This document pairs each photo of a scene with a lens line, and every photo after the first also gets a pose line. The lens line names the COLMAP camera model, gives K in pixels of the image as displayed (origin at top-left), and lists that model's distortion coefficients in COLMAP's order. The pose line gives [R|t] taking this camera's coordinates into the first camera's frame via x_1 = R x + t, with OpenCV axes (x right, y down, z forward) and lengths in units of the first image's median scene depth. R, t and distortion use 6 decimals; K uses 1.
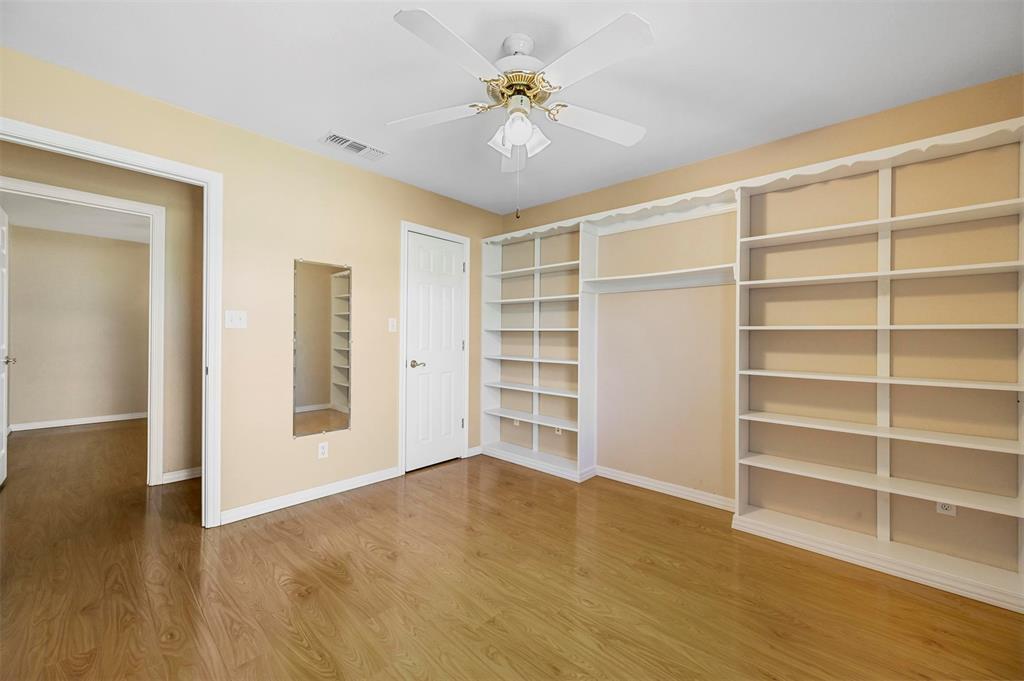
lens RADIAL K [[372.2, 0, 516.6], [0, 372.2, 336.2], [0, 0, 1]] dist [-0.001039, -0.000048]
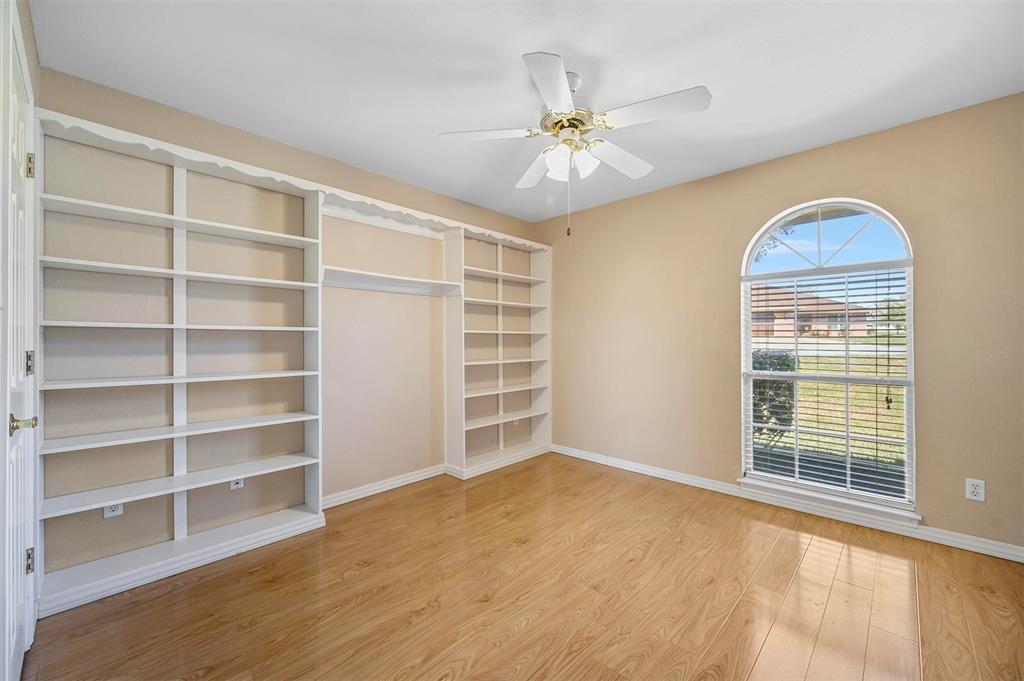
lens RADIAL K [[404.8, 0, 516.2], [0, 404.8, 339.4], [0, 0, 1]] dist [0.003044, 0.000200]
pose [[0.055598, -0.009248, 0.998410, -0.766153], [-0.000354, 0.999957, 0.009282, -0.006195], [-0.998453, -0.000870, 0.055592, 0.640439]]
